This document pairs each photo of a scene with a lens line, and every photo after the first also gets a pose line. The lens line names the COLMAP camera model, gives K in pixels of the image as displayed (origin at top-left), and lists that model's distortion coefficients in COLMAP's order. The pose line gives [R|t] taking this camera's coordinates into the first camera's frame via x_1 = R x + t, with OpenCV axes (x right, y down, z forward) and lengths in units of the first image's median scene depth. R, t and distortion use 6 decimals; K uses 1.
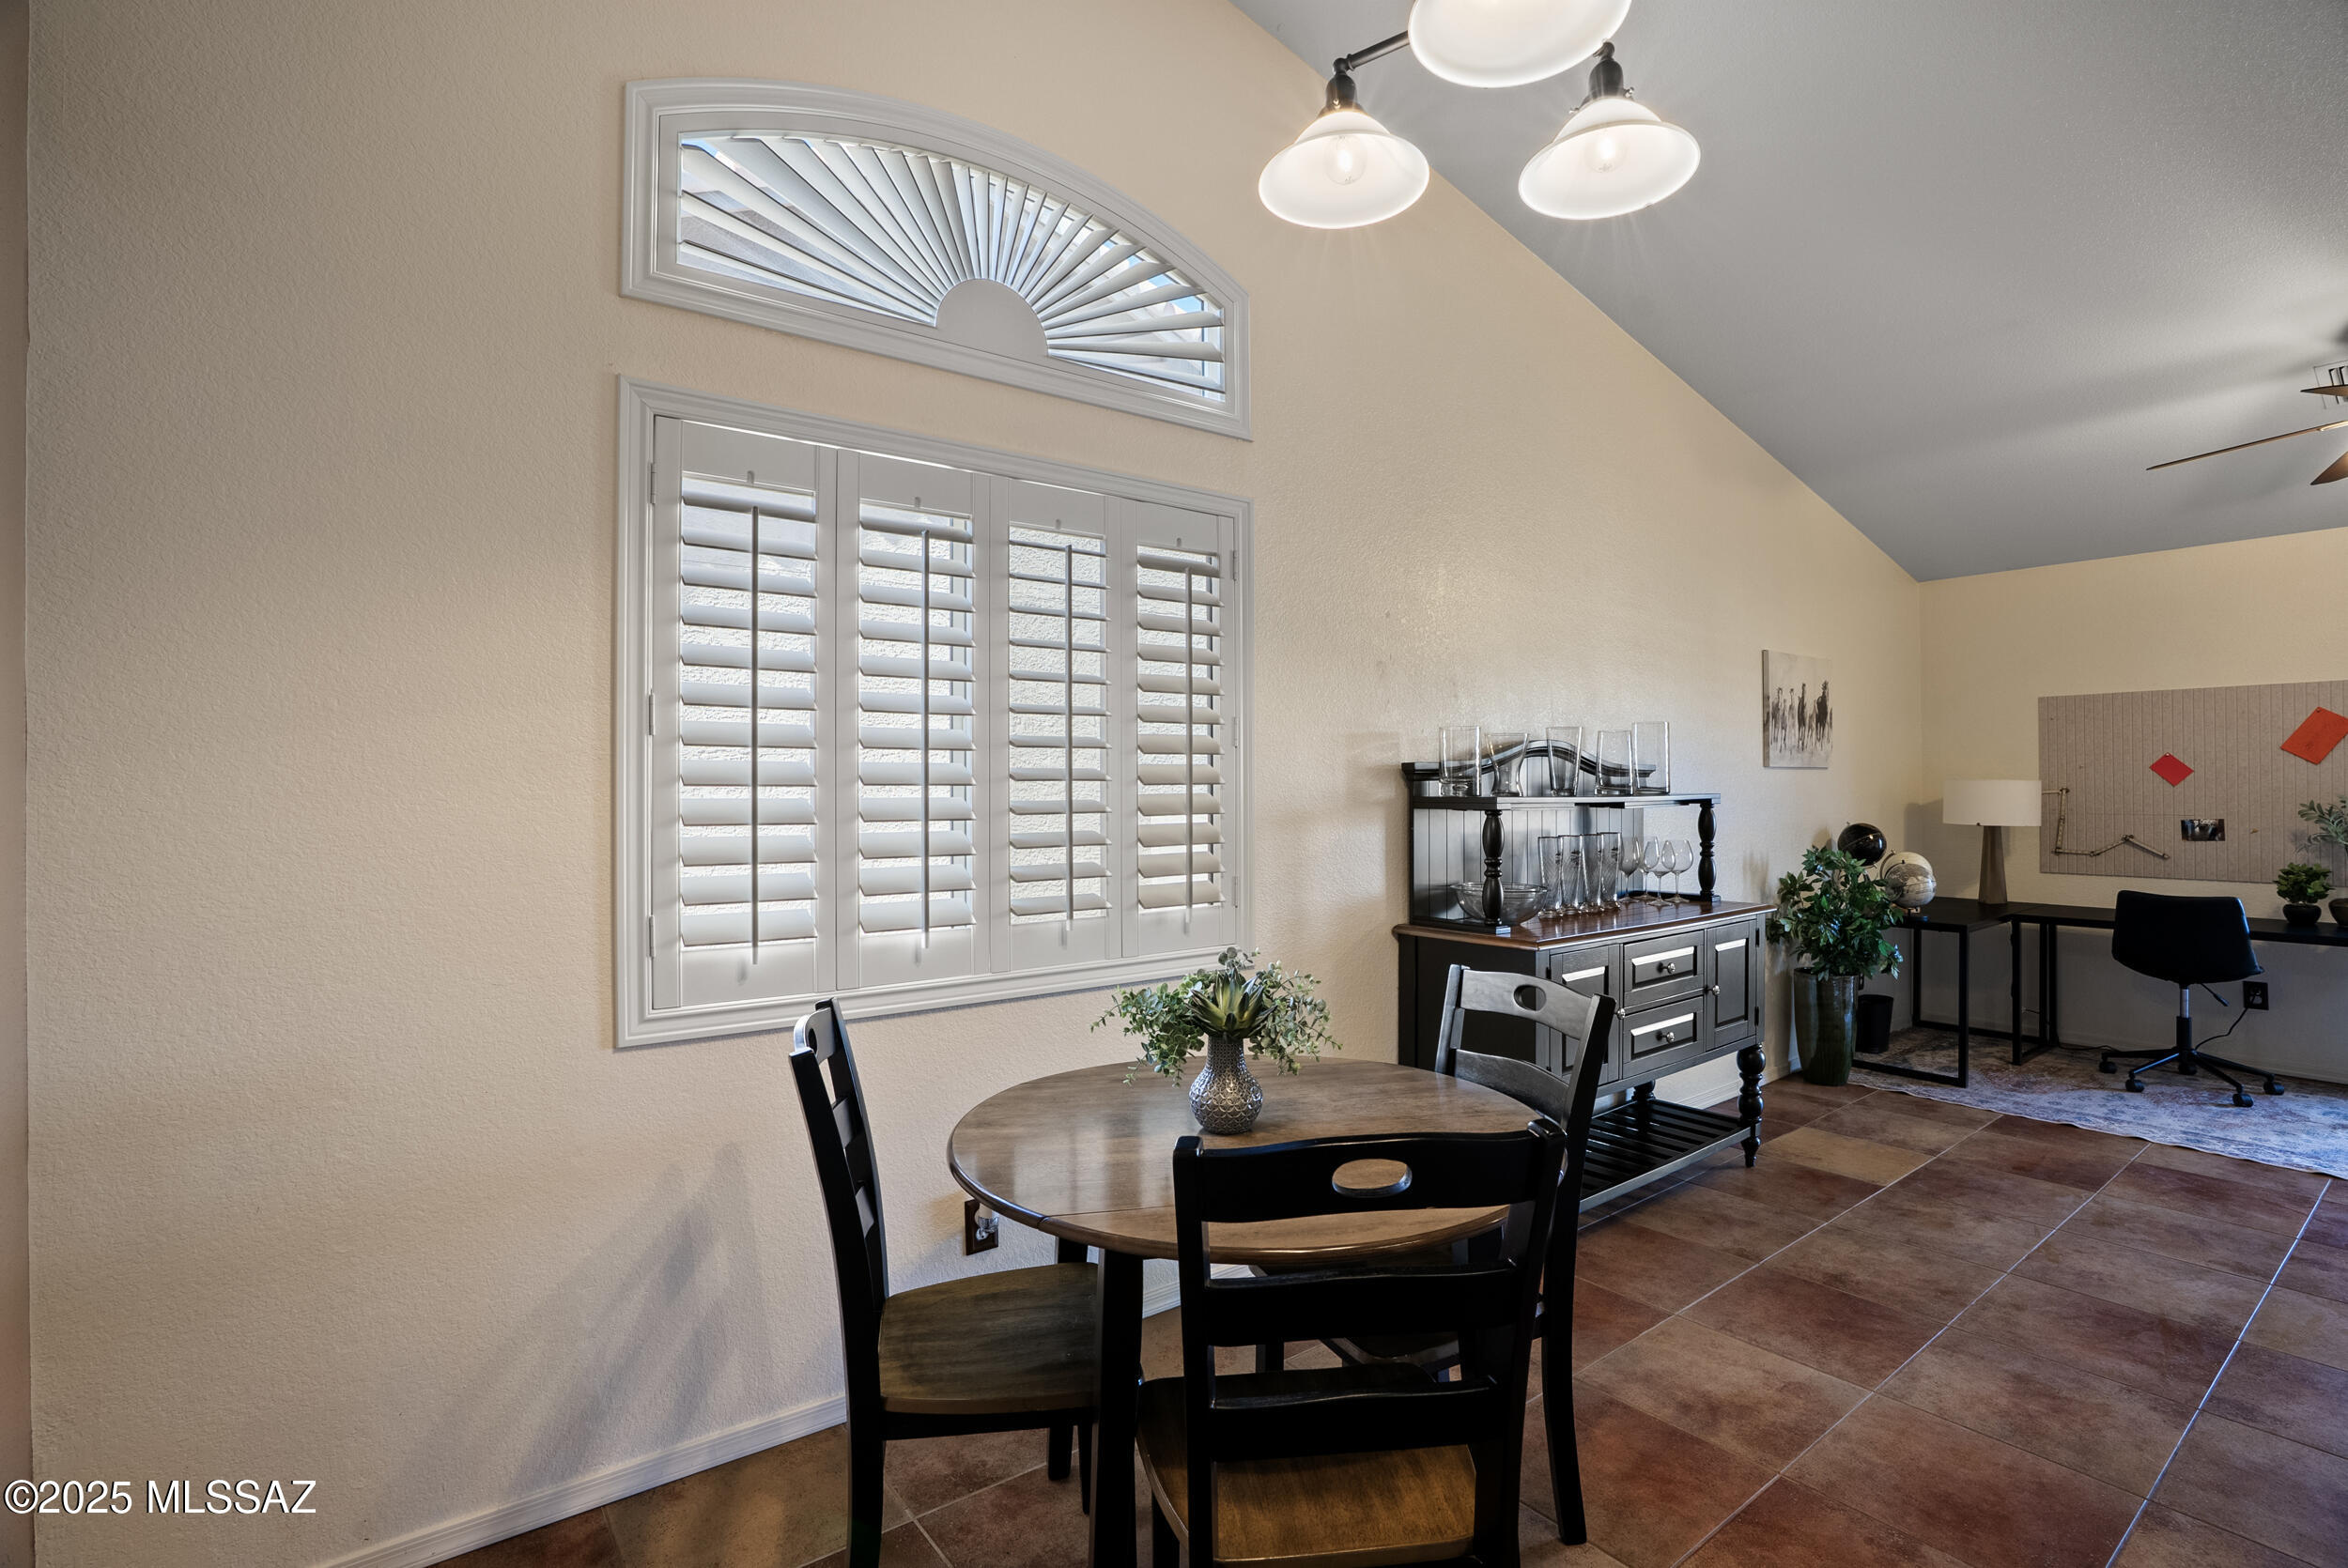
lens RADIAL K [[1074.0, 0, 1174.0], [0, 1074.0, 784.0], [0, 0, 1]] dist [-0.073146, 0.023730]
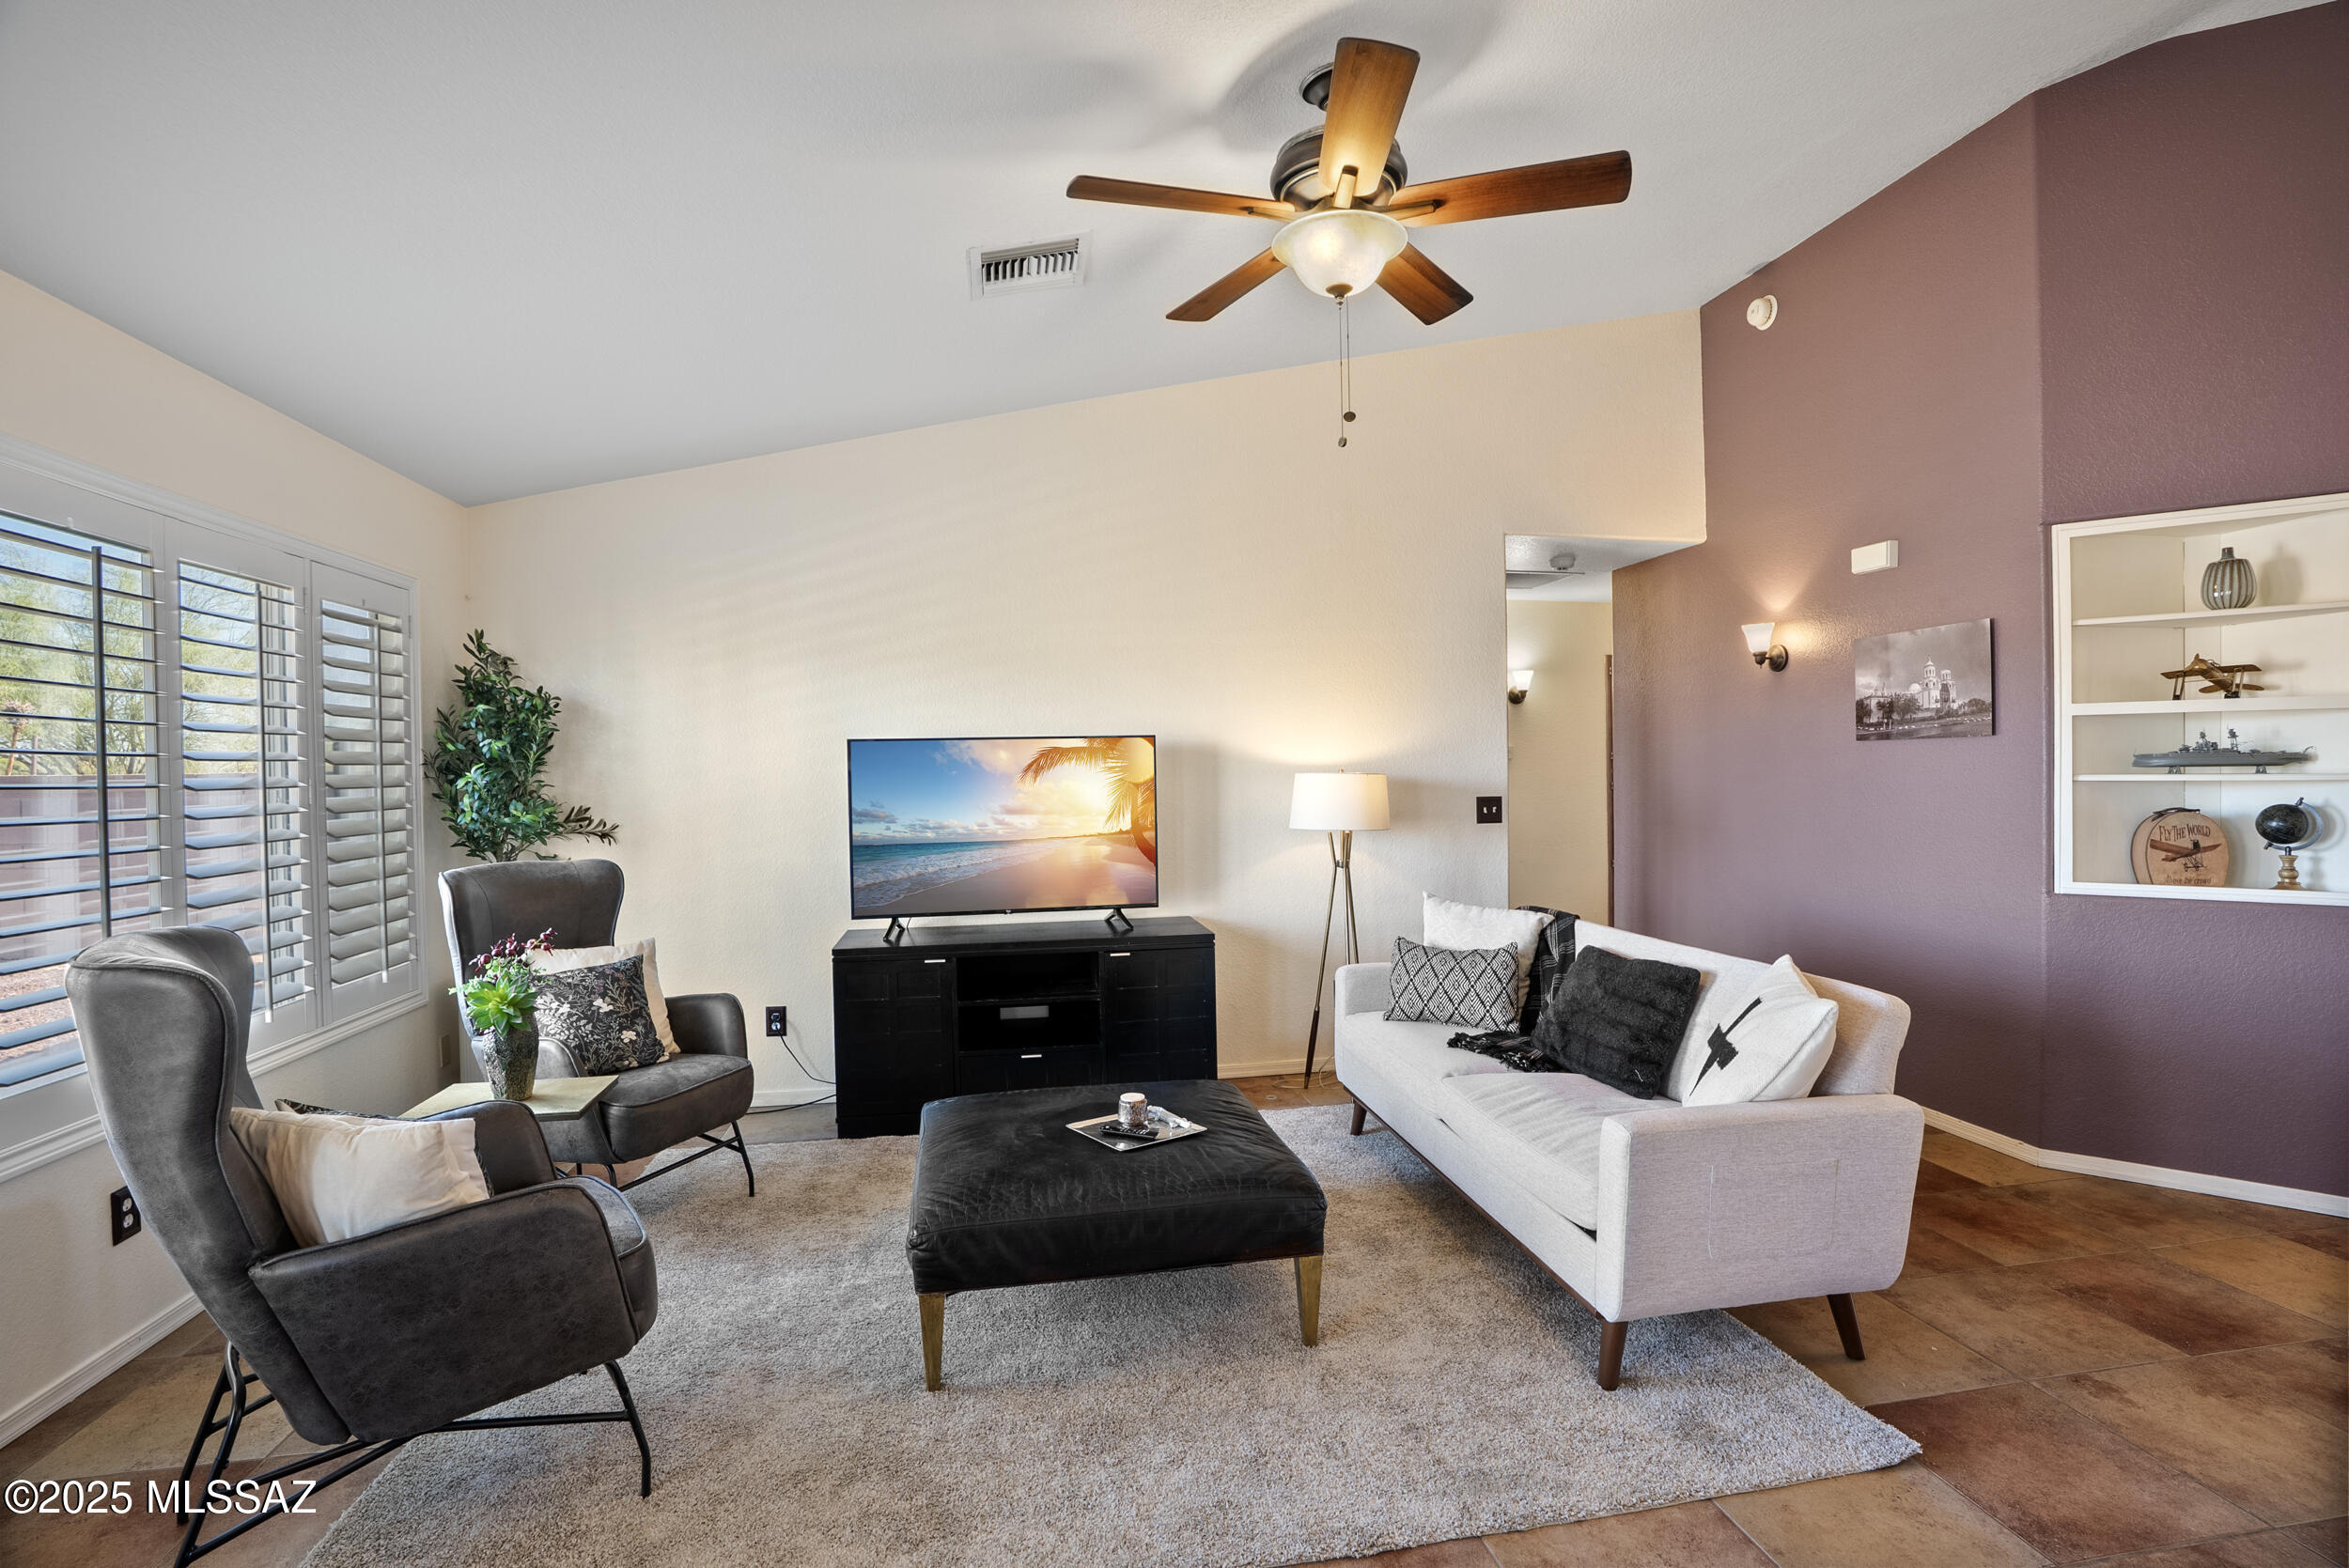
lens RADIAL K [[1074.5, 0, 1174.5], [0, 1074.5, 784.0], [0, 0, 1]] dist [-0.073146, 0.023730]
pose [[0.436912, -0.008041, 0.899468, -0.682150], [0.003167, 0.999968, 0.007401, -0.015162], [-0.899498, -0.000385, 0.436924, -0.407298]]
